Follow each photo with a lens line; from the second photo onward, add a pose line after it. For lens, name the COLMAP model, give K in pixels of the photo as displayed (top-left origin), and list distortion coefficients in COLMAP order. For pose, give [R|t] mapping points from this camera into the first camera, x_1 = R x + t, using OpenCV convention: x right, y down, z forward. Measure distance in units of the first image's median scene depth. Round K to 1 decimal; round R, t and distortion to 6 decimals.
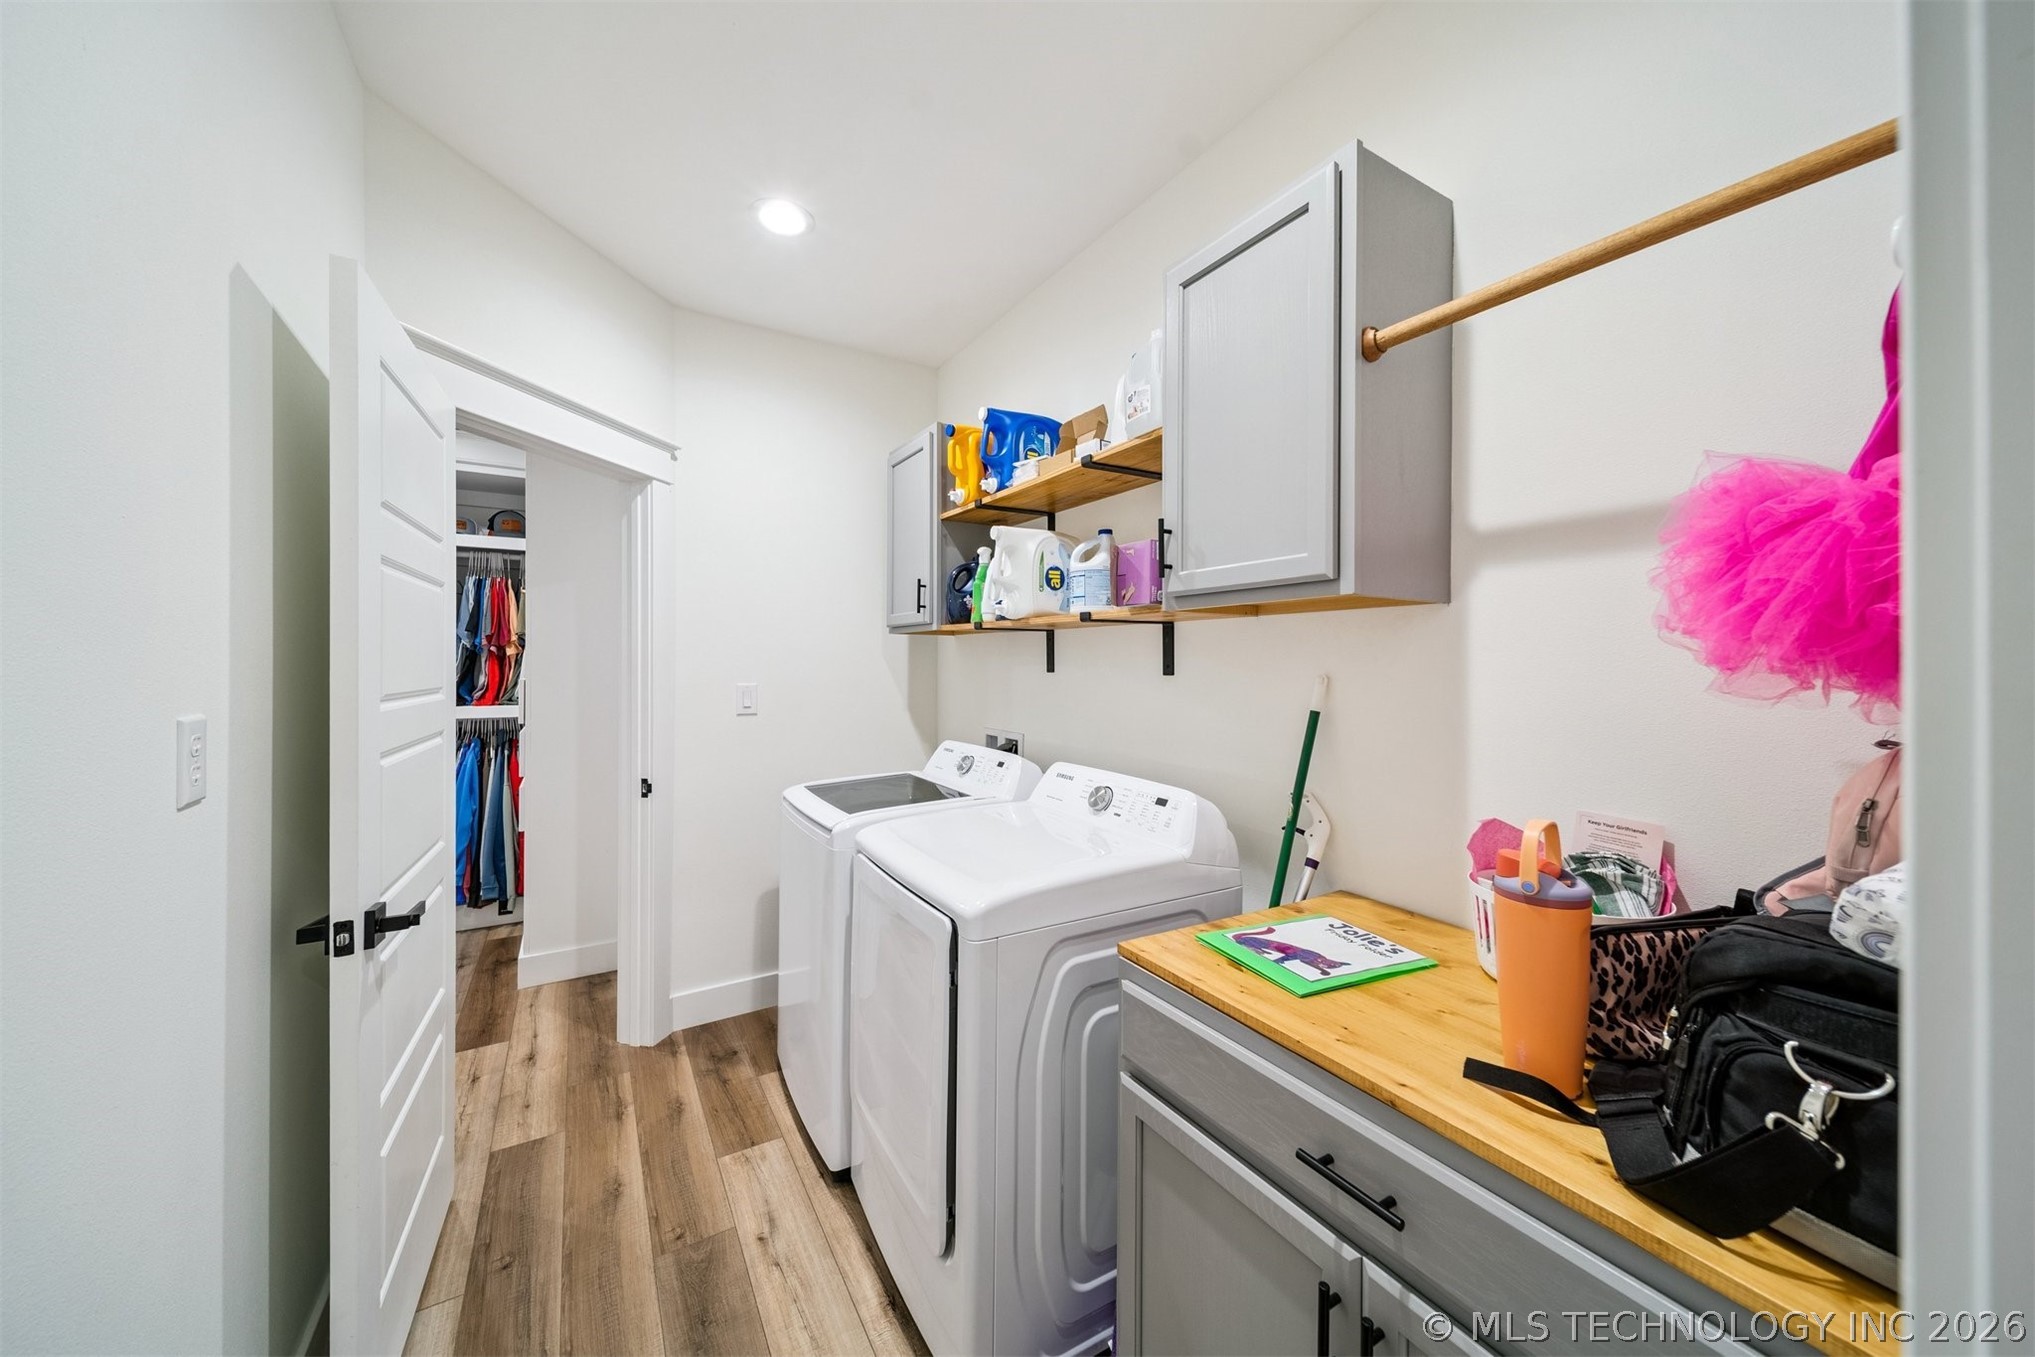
lens RADIAL K [[717.0, 0, 1026.3], [0, 717.0, 664.9], [0, 0, 1]] dist [0.010711, -0.002316]
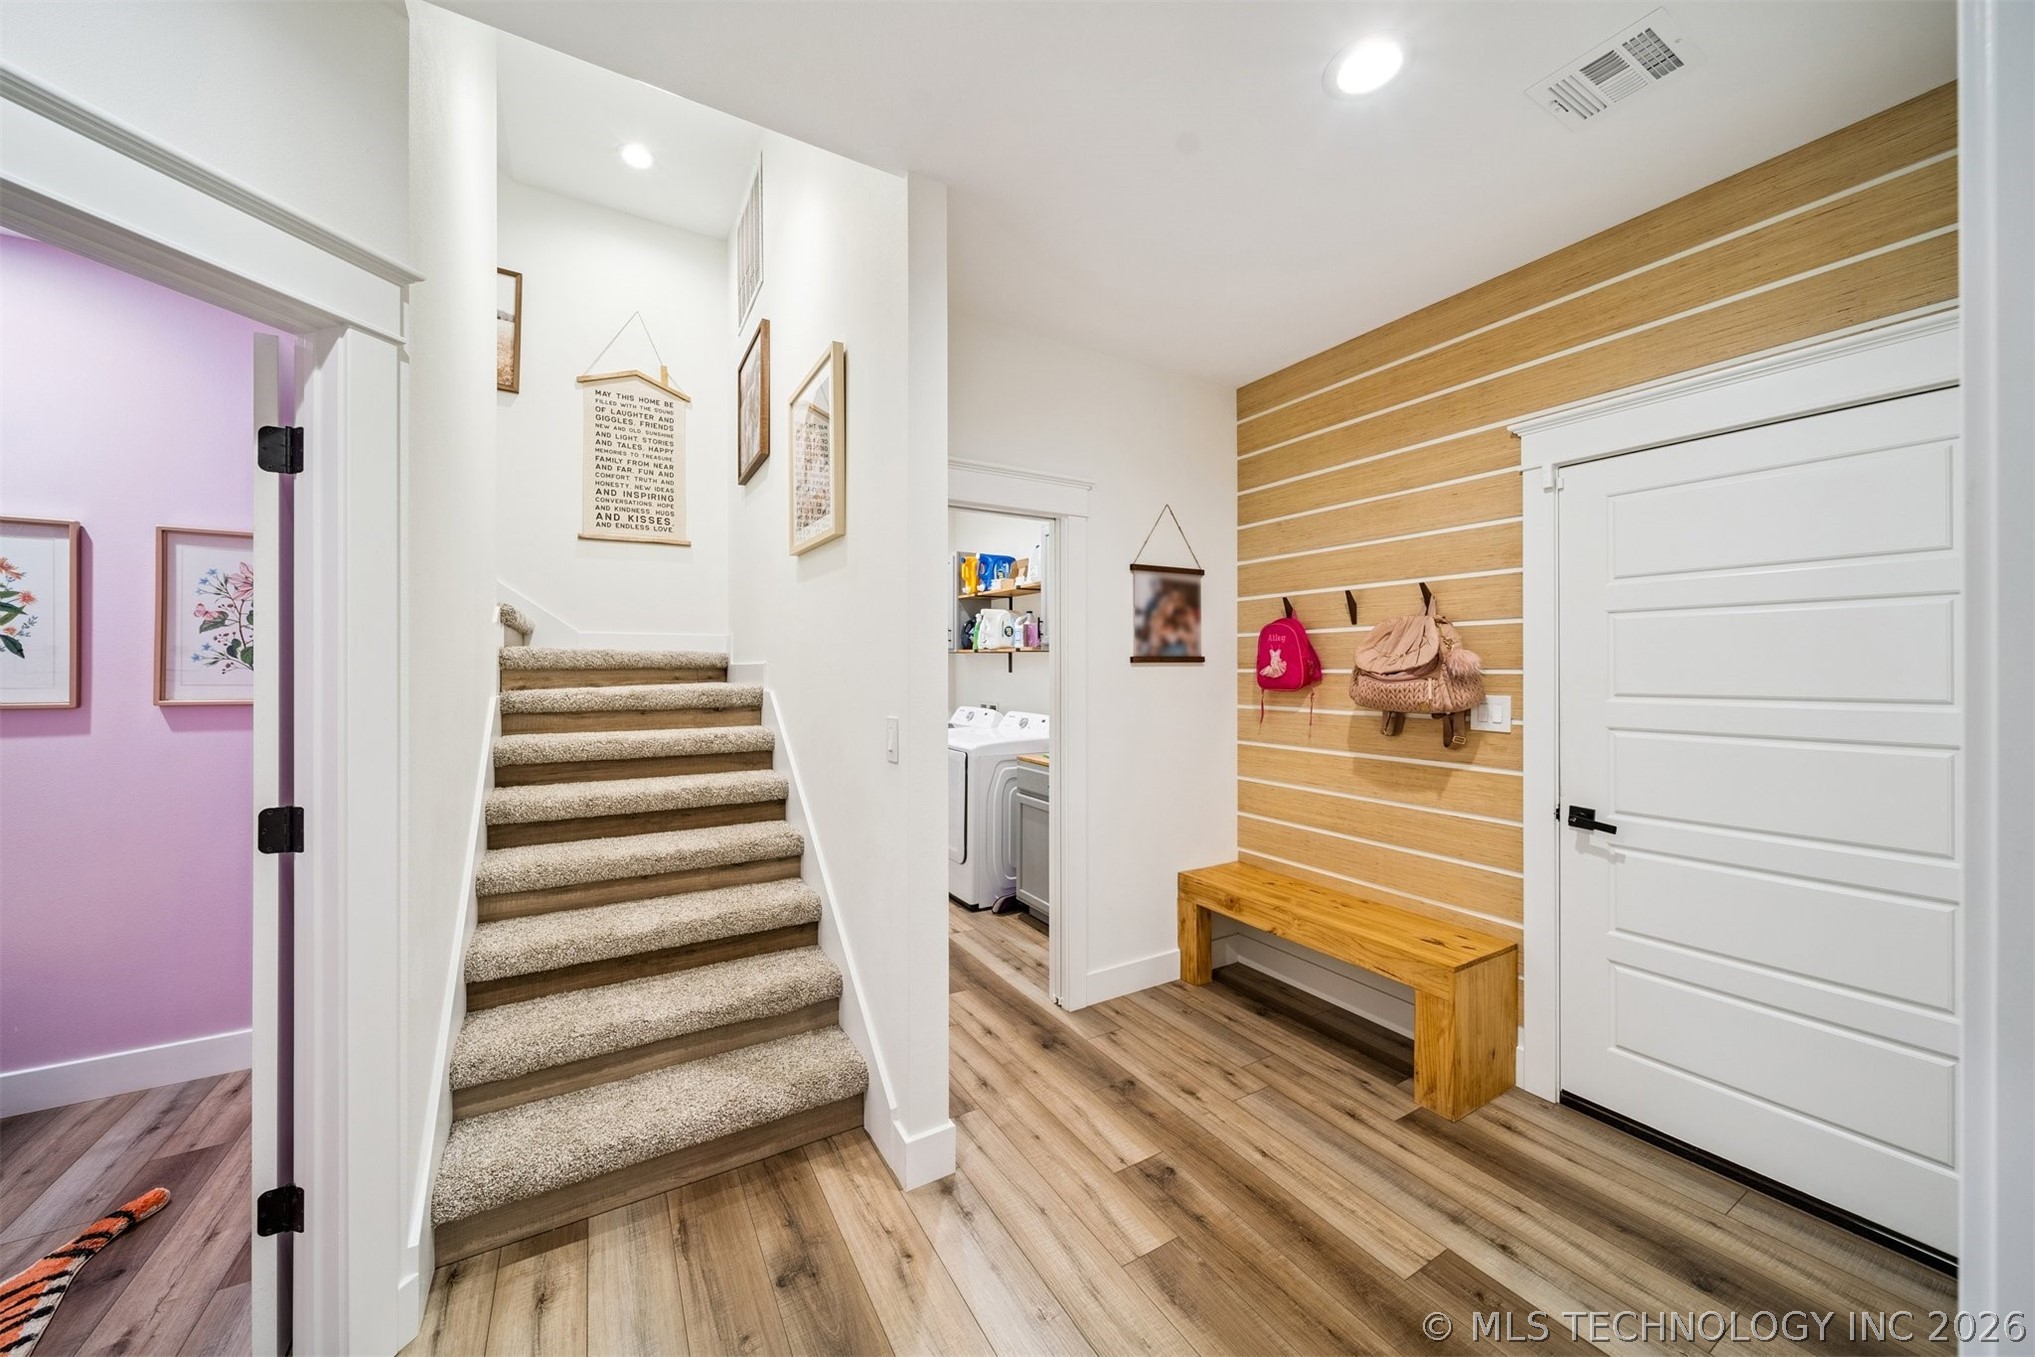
lens RADIAL K [[717.0, 0, 1005.0], [0, 717.0, 666.8], [0, 0, 1]] dist [0.010711, -0.002316]
pose [[0.999162, -0.002825, -0.040844, 0.111563], [0.002755, 0.999995, -0.001763, -0.003093], [0.040849, 0.001649, 0.999164, -1.192153]]
